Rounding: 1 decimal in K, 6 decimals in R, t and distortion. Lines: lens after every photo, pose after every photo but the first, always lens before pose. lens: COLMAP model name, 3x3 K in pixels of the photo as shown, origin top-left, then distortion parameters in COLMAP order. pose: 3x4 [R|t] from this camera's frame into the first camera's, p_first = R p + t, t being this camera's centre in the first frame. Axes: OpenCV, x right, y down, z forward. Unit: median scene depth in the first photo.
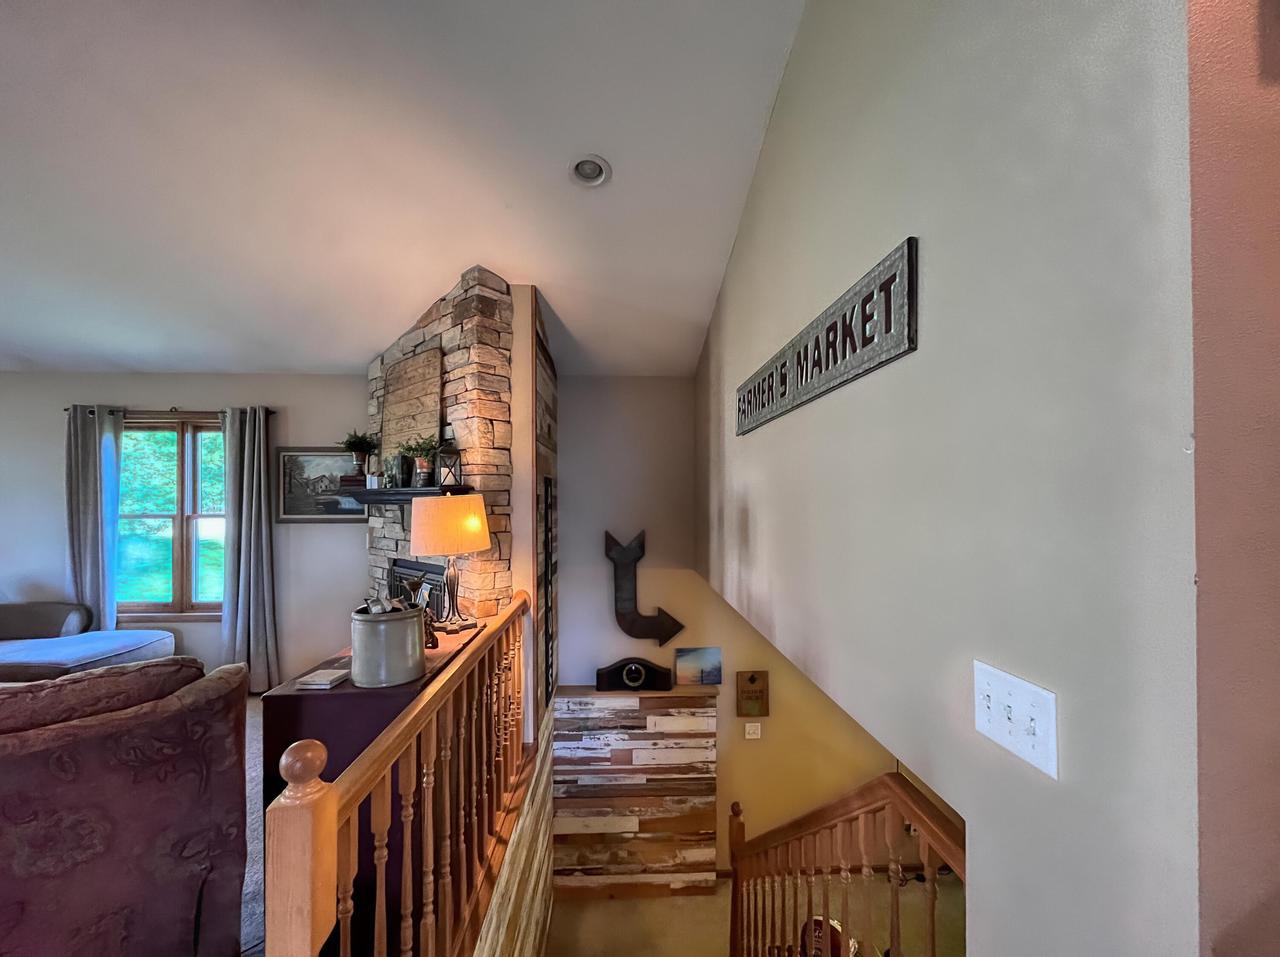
lens RADIAL K [[520.9, 0, 640.0], [0, 520.9, 478.5], [0, 0, 1]] dist [-0.001535, -0.000215]
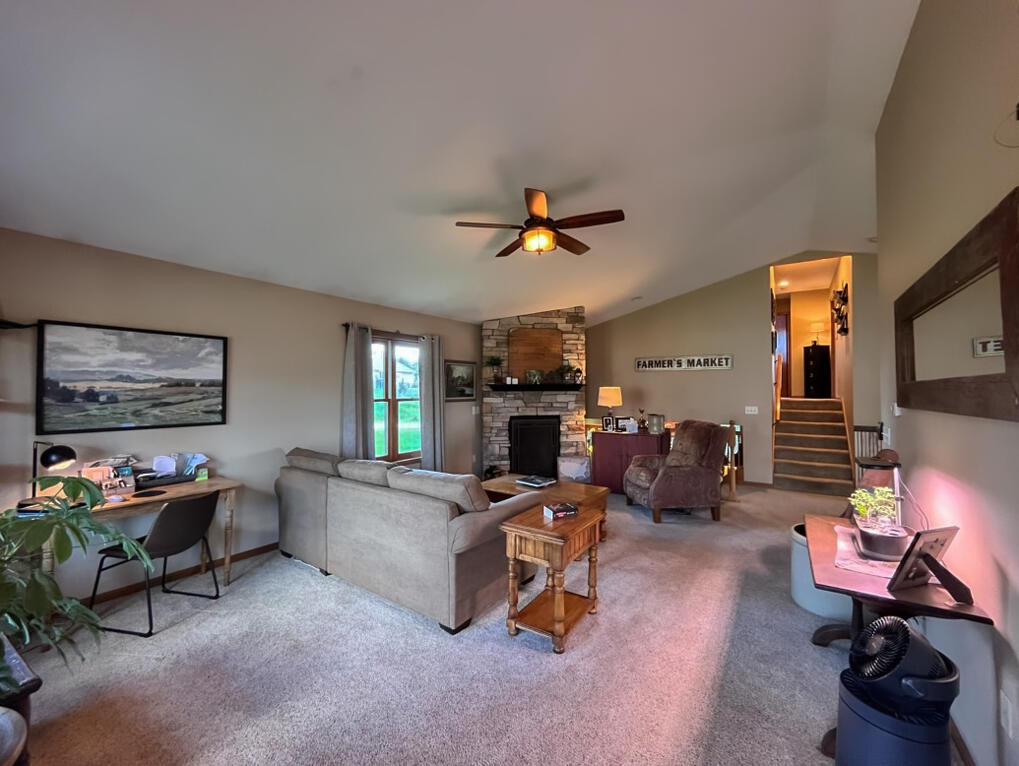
lens RADIAL K [[414.2, 0, 509.5], [0, 414.2, 383.0], [0, 0, 1]] dist [-0.001900, -0.000239]
pose [[0.584435, 0.011140, 0.811364, -1.716466], [-0.017318, 0.999849, -0.001254, 0.017749], [-0.811256, -0.013318, 0.584540, -0.013761]]
